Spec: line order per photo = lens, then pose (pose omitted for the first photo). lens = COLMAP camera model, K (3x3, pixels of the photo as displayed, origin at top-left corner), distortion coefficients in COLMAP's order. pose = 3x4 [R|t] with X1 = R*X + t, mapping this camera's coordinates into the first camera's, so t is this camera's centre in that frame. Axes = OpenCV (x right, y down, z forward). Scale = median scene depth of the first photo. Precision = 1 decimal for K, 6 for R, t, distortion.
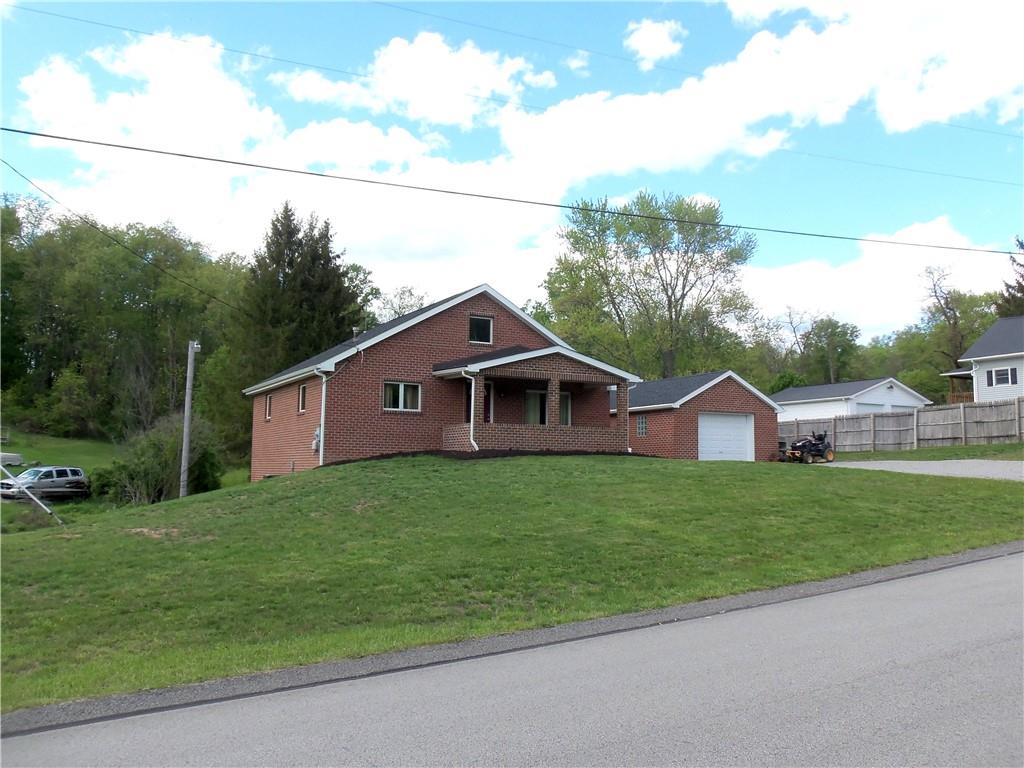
lens RADIAL K [[870.6, 0, 511.3], [0, 870.6, 387.0], [0, 0, 1]] dist [-0.026495, 0.027964]
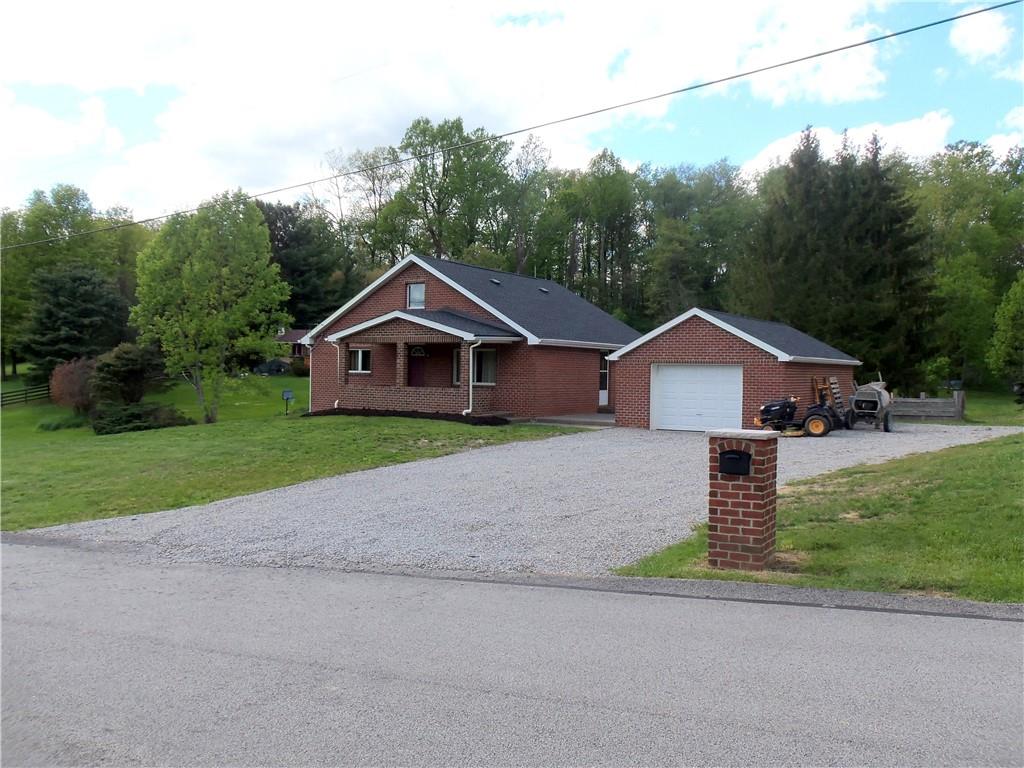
lens RADIAL K [[870.6, 0, 513.6], [0, 870.6, 379.4], [0, 0, 1]] dist [-0.026495, 0.027964]
pose [[0.480773, 0.004922, -0.876831, 1.150079], [0.070136, 0.996564, 0.044050, -0.001650], [0.874035, -0.082676, 0.478776, 0.677975]]
